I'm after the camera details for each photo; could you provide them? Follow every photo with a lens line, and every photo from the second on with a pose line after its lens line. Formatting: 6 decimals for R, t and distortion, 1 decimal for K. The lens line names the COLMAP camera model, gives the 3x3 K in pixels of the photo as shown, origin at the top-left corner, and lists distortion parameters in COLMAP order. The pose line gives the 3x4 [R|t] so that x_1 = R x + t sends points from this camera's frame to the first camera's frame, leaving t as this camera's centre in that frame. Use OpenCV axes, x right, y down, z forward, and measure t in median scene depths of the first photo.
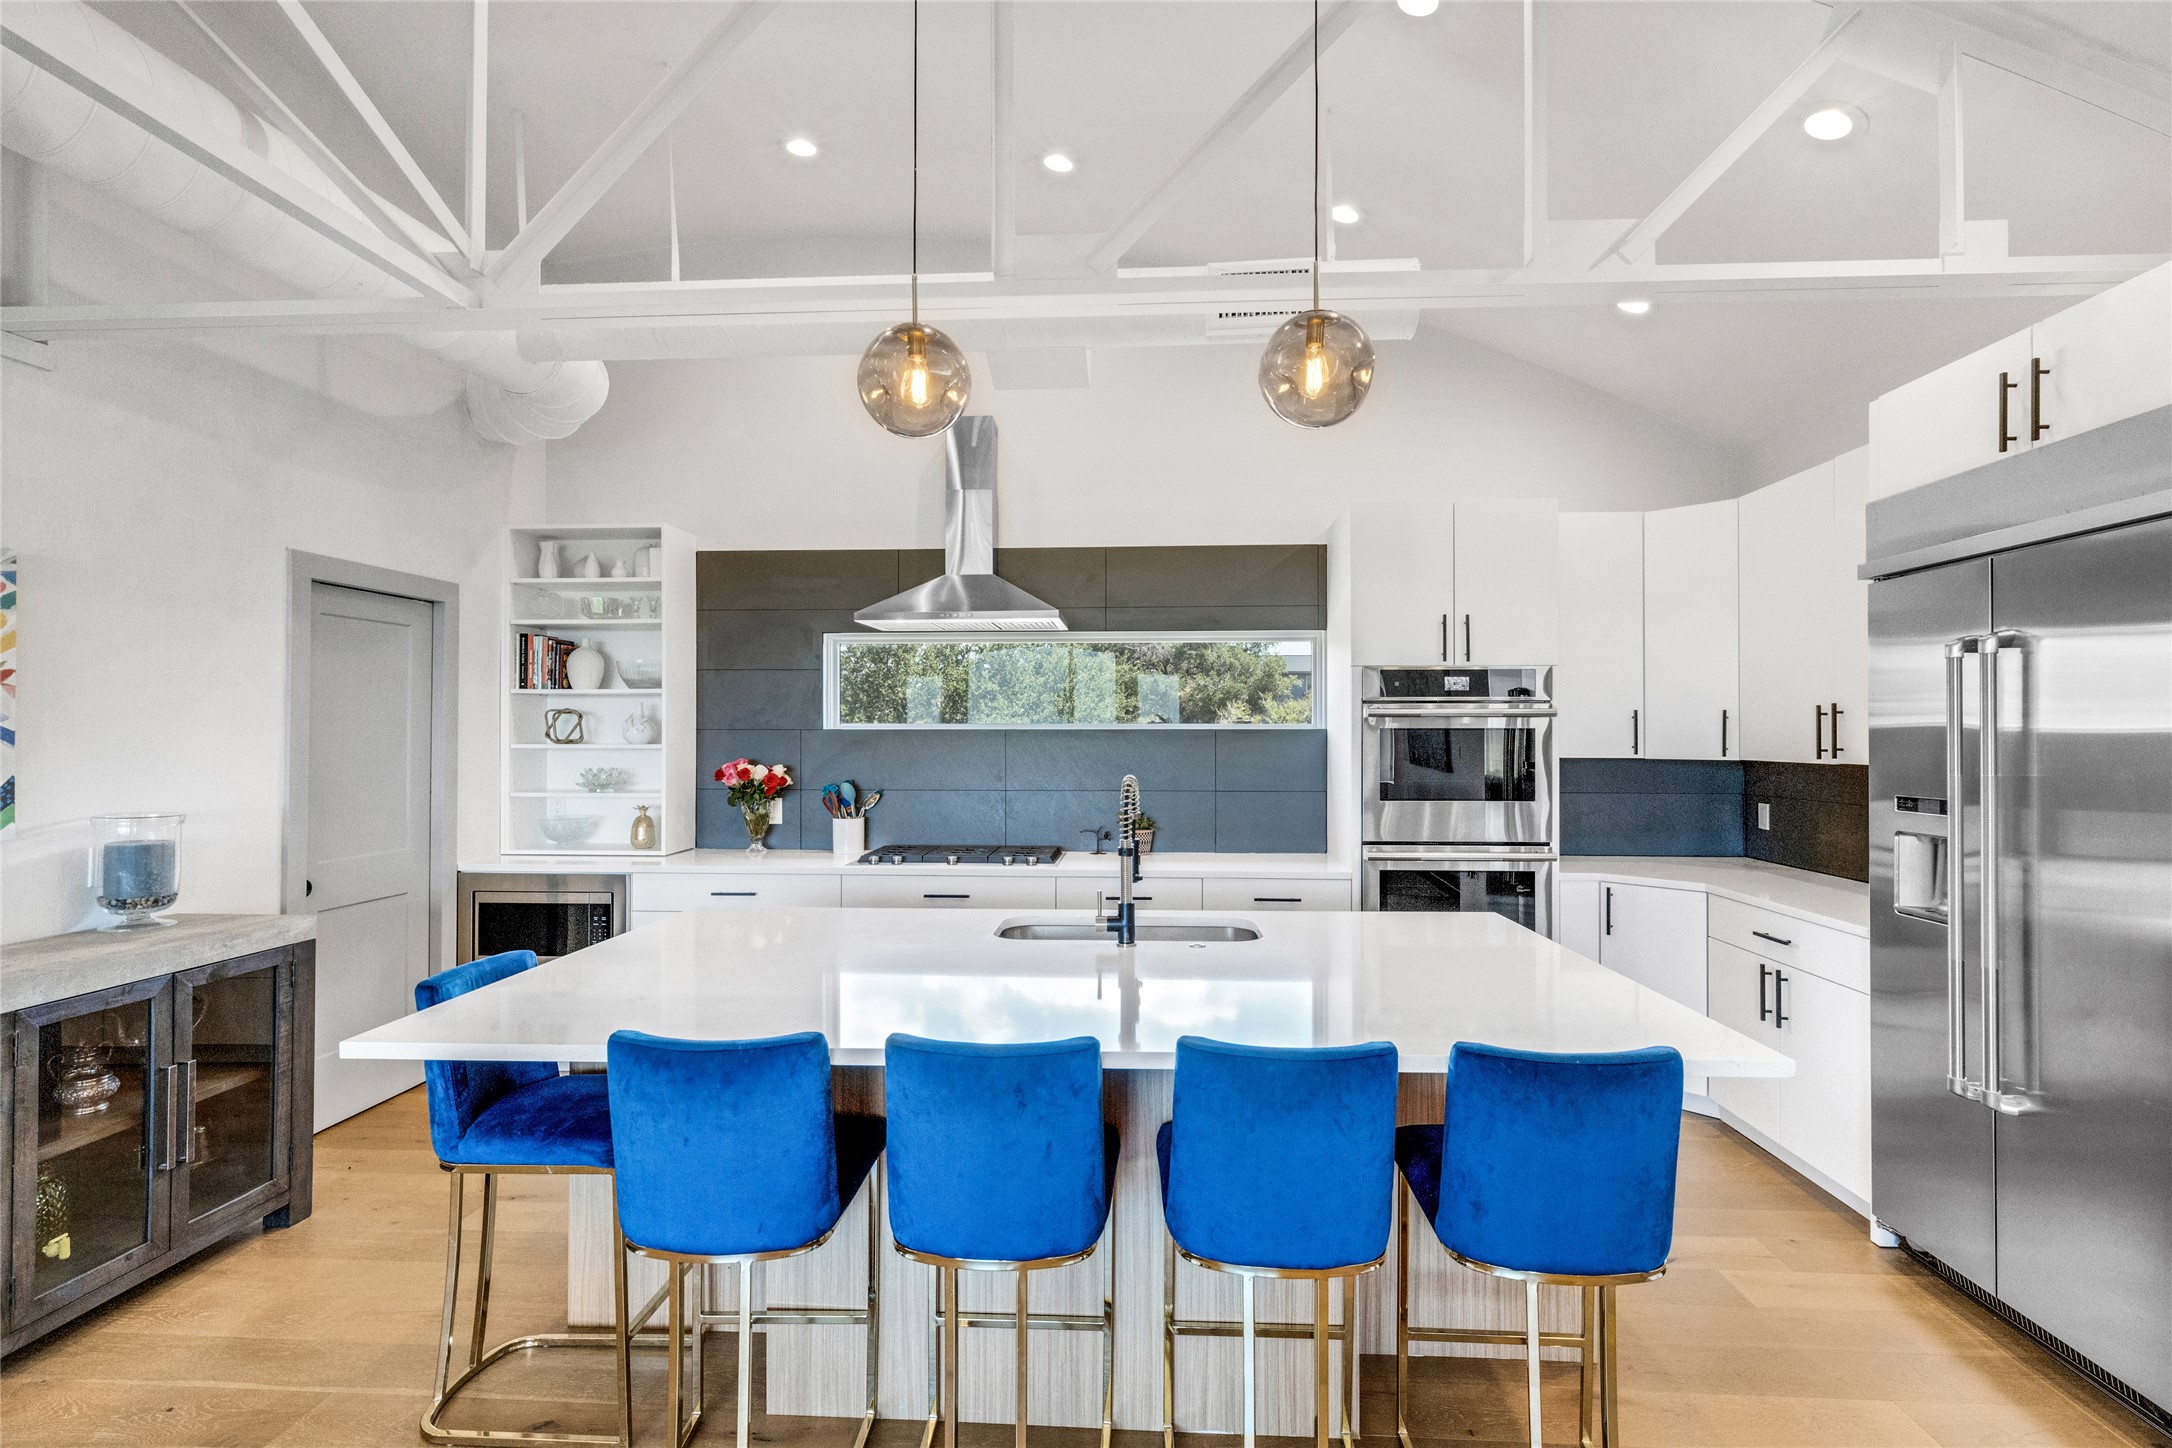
lens RADIAL K [[1046.6, 0, 1086.0], [0, 1046.6, 724.0], [0, 0, 1]] dist [0.000435, 0.000543]
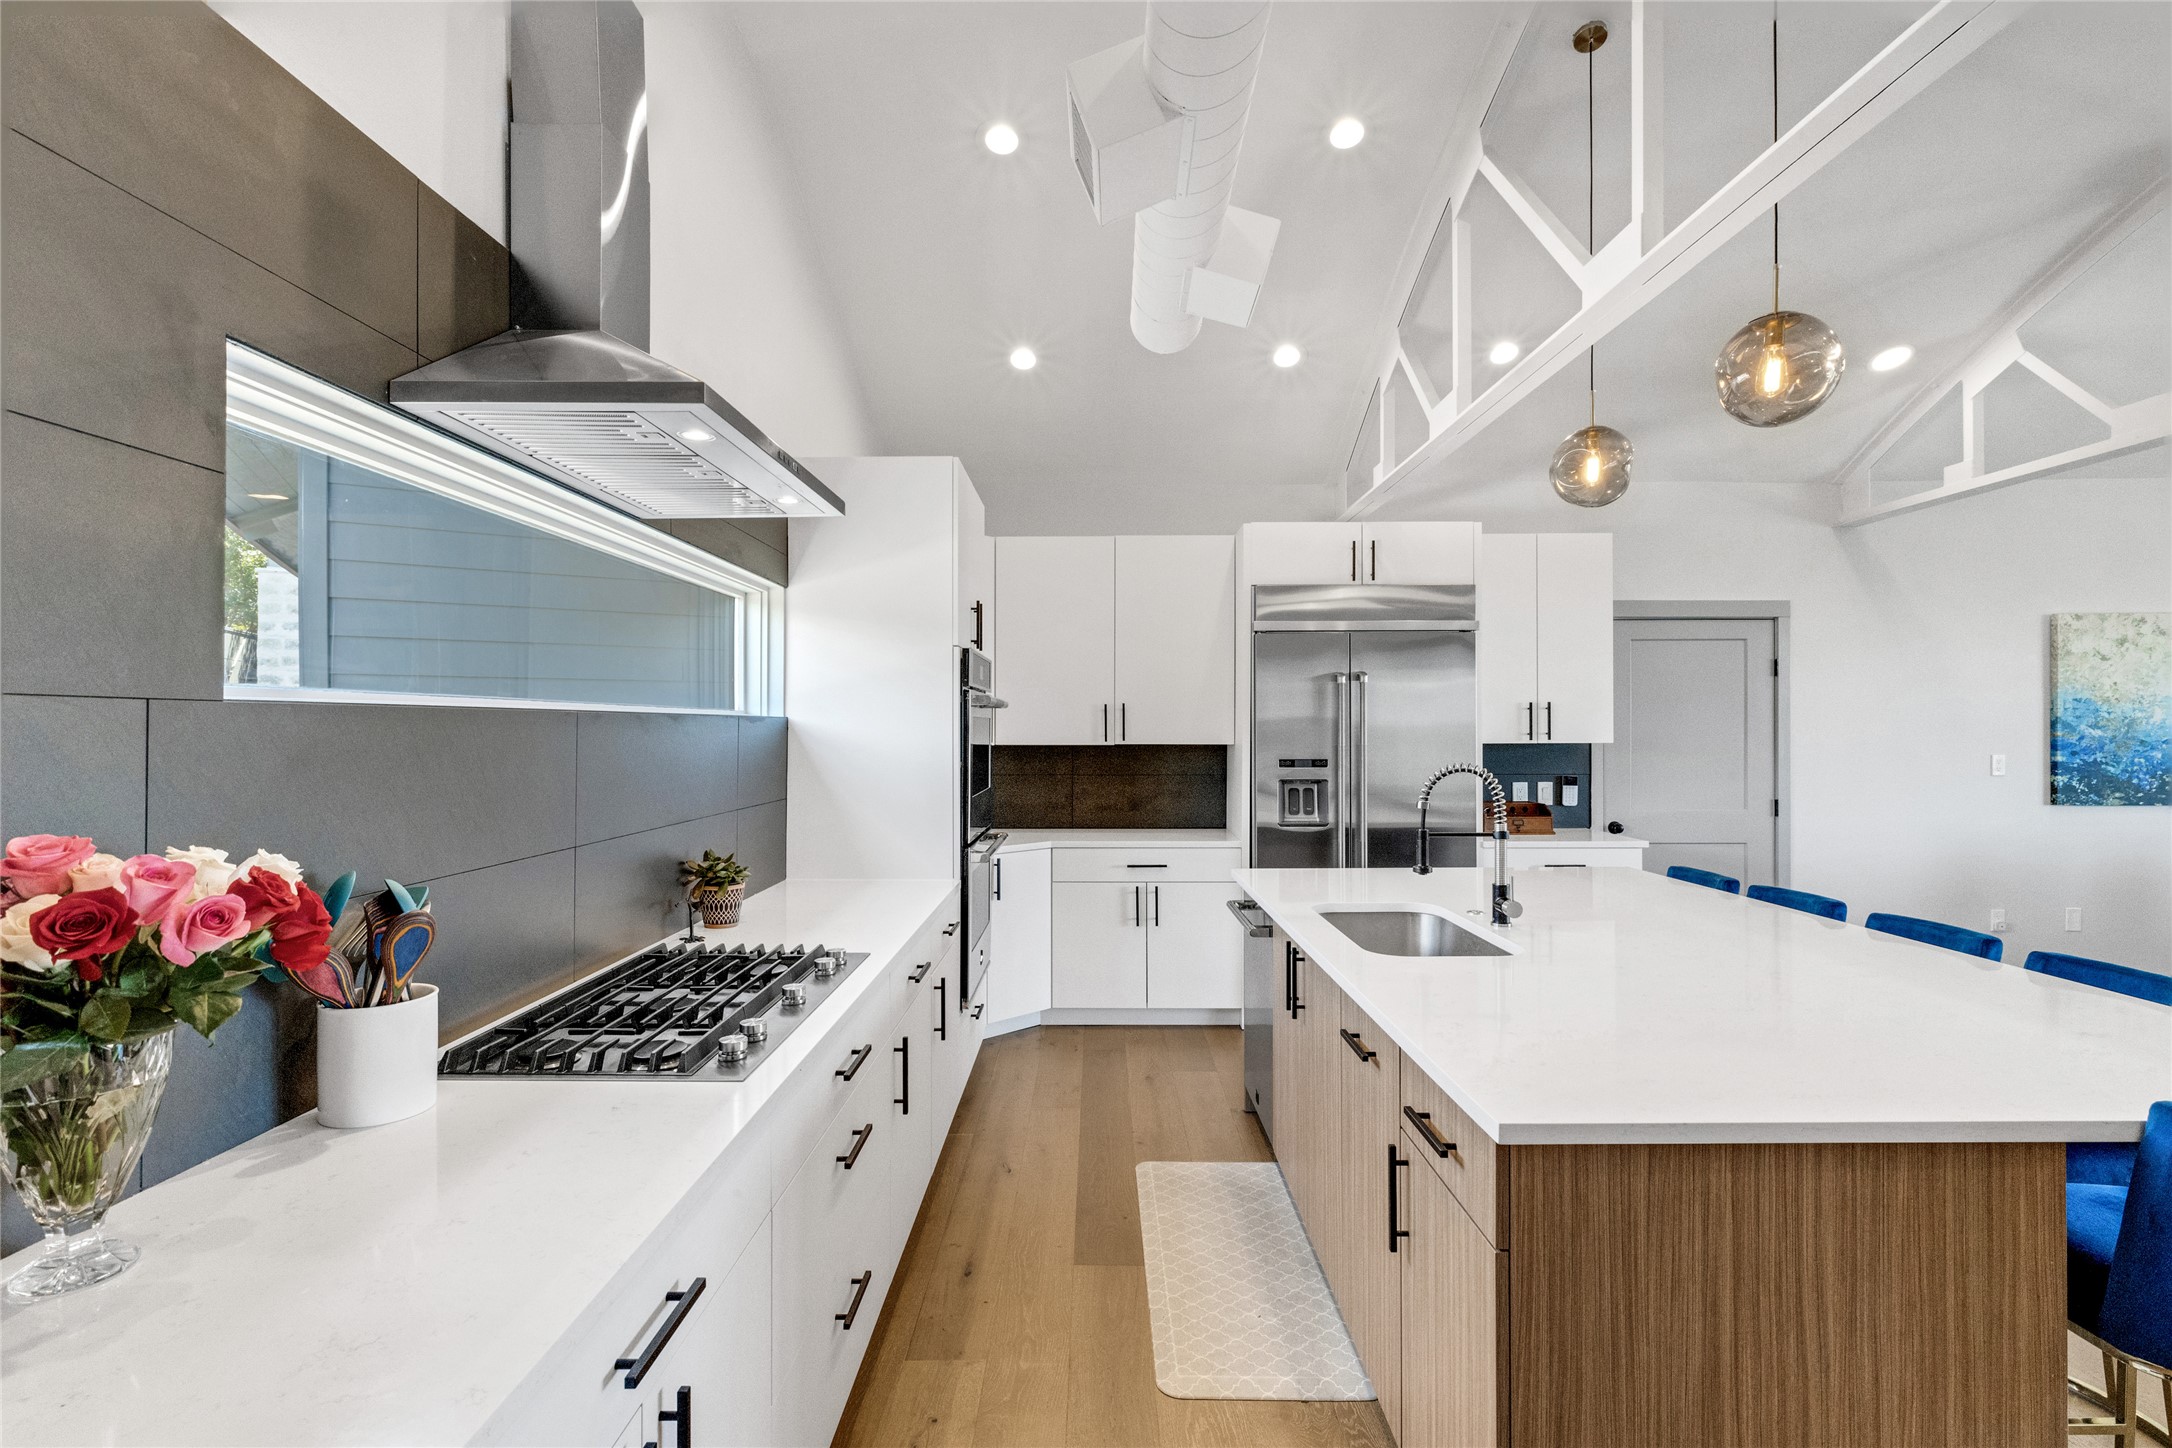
lens RADIAL K [[1046.6, 0, 1086.0], [0, 1046.6, 724.0], [0, 0, 1]] dist [0.000435, 0.000543]
pose [[-0.049458, 0.003513, 0.998770, -0.582610], [-0.008970, 0.999952, -0.003961, 0.012086], [-0.998736, -0.009155, -0.049425, 0.874345]]
